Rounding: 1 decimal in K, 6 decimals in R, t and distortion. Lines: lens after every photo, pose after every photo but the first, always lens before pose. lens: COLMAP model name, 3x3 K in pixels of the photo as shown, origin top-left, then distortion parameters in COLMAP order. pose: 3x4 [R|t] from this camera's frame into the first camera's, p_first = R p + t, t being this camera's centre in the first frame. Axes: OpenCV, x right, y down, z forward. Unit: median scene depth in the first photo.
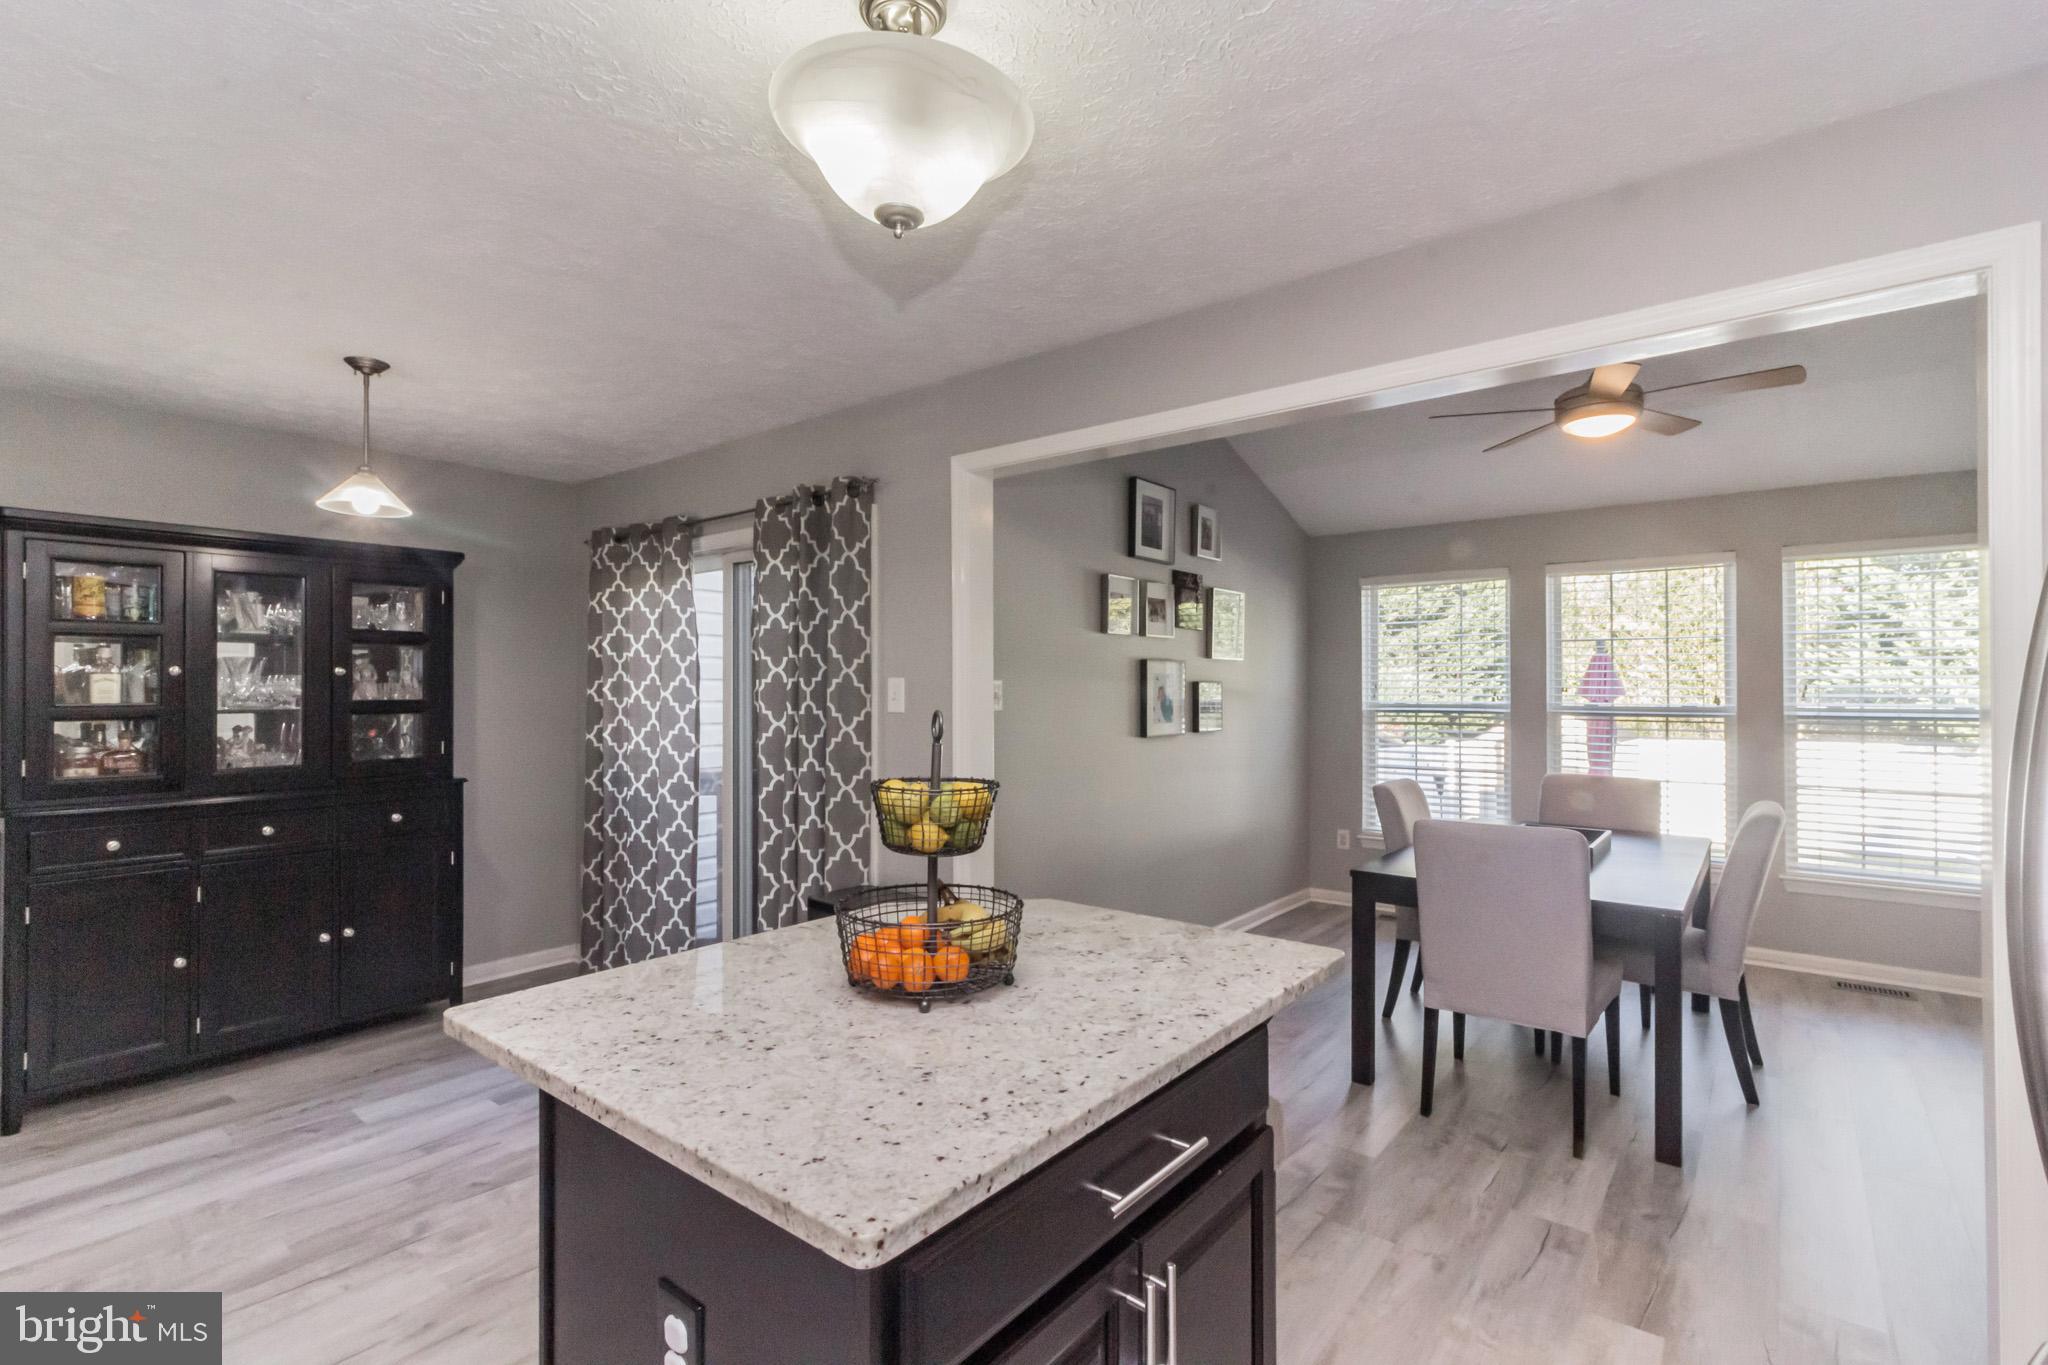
lens RADIAL K [[935.9, 0, 1024.0], [0, 935.9, 682.5], [0, 0, 1]] dist [-0.002027, -0.000144]
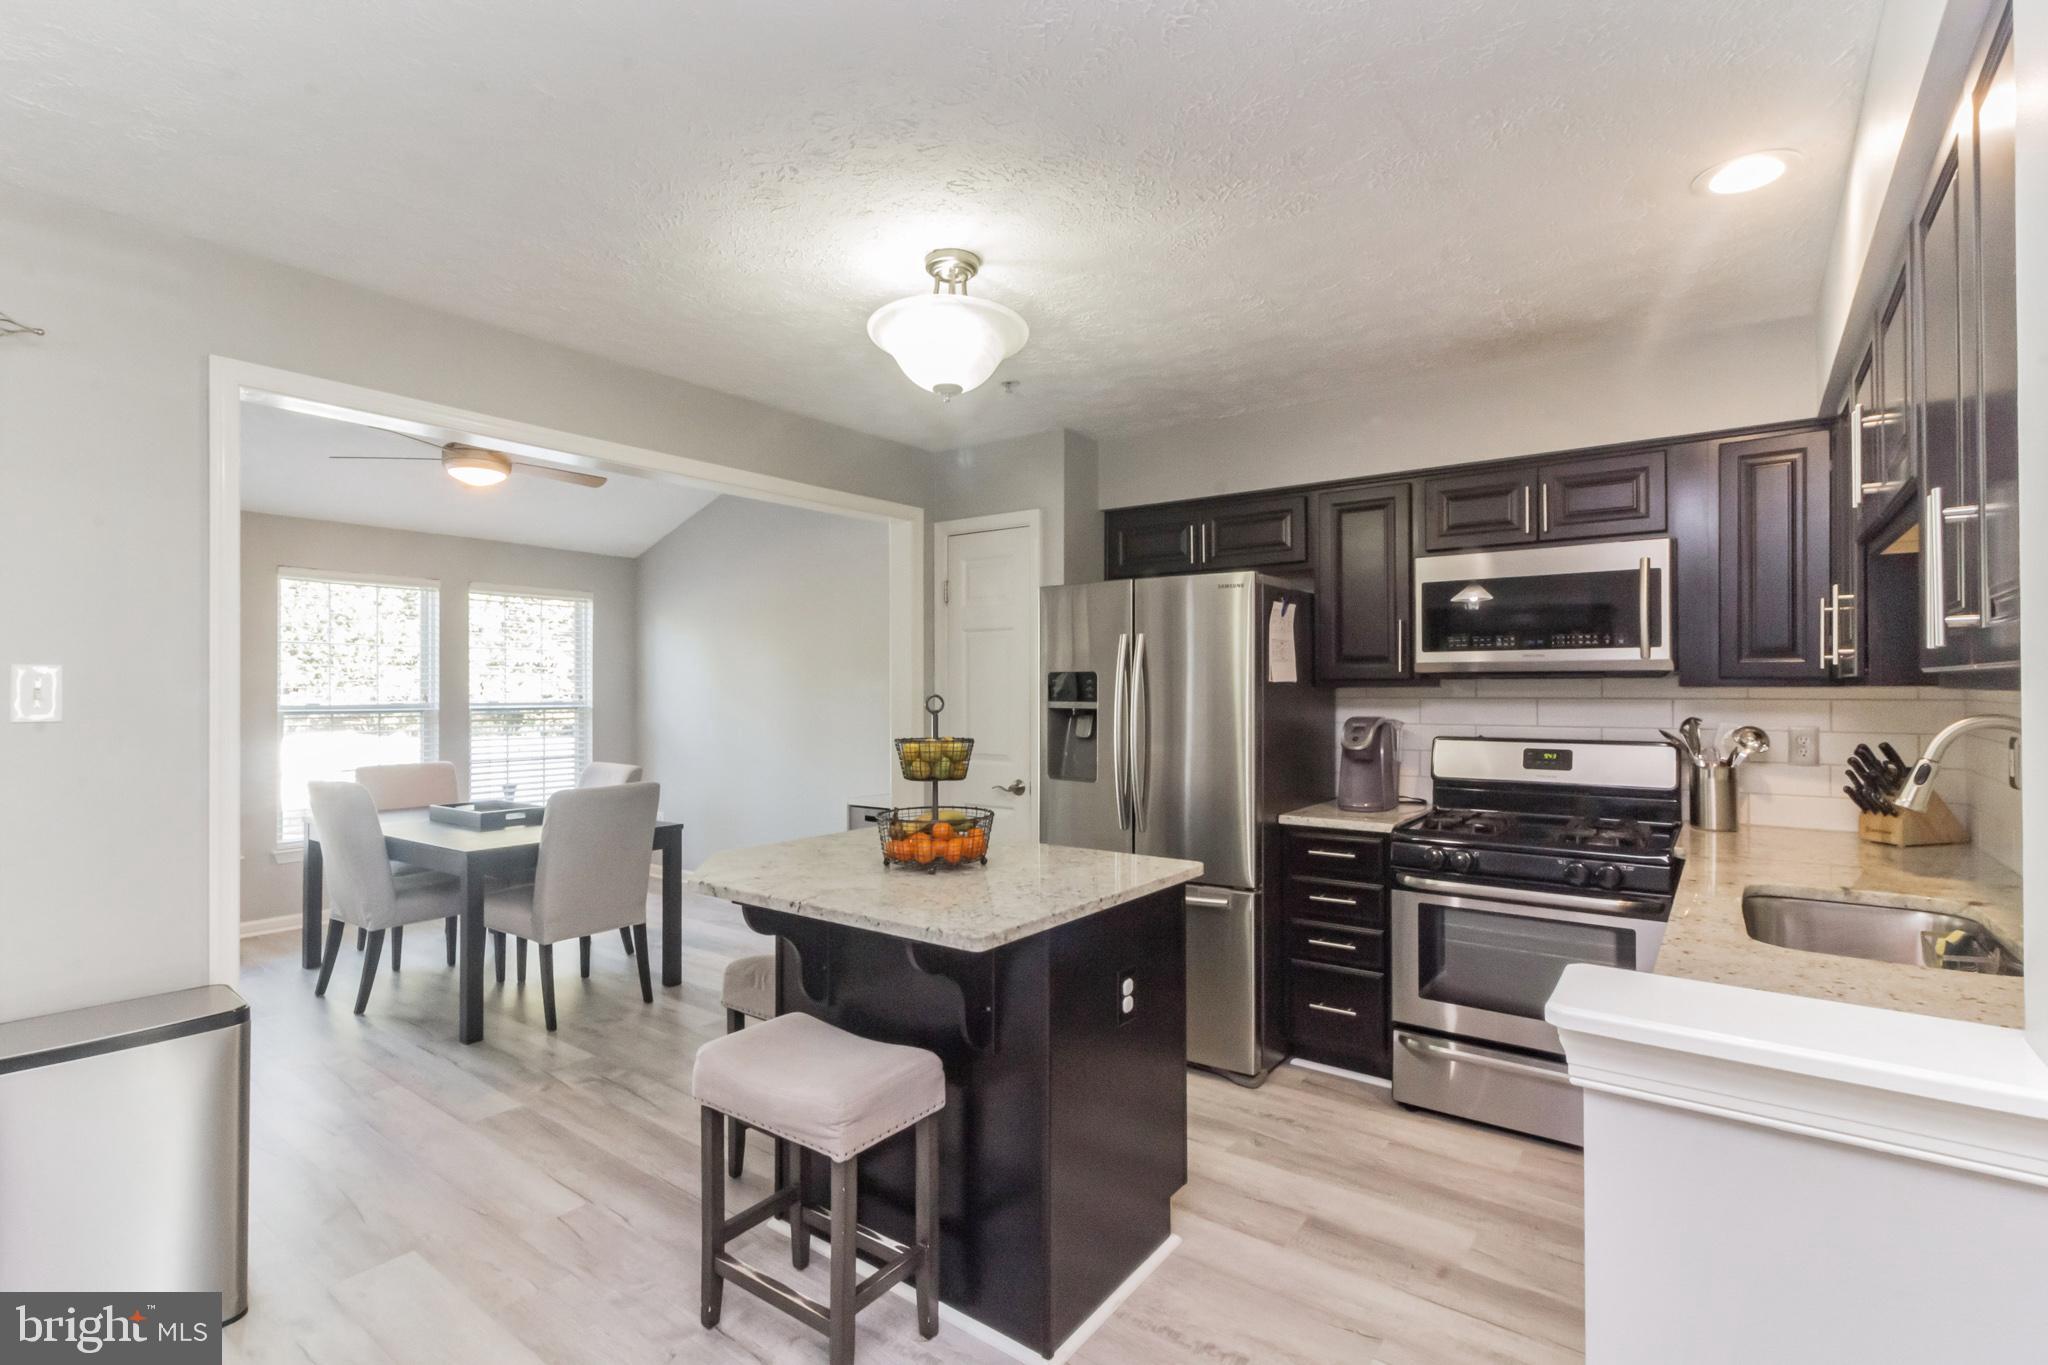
lens RADIAL K [[969.3, 0, 1011.2], [0, 969.3, 678.9], [0, 0, 1]] dist [0.000982, 0.000098]
pose [[-0.031304, 0.013094, 0.999424, -3.160220], [-0.007013, 0.999887, -0.013320, 0.031779], [-0.999485, -0.007426, -0.031209, 1.507326]]
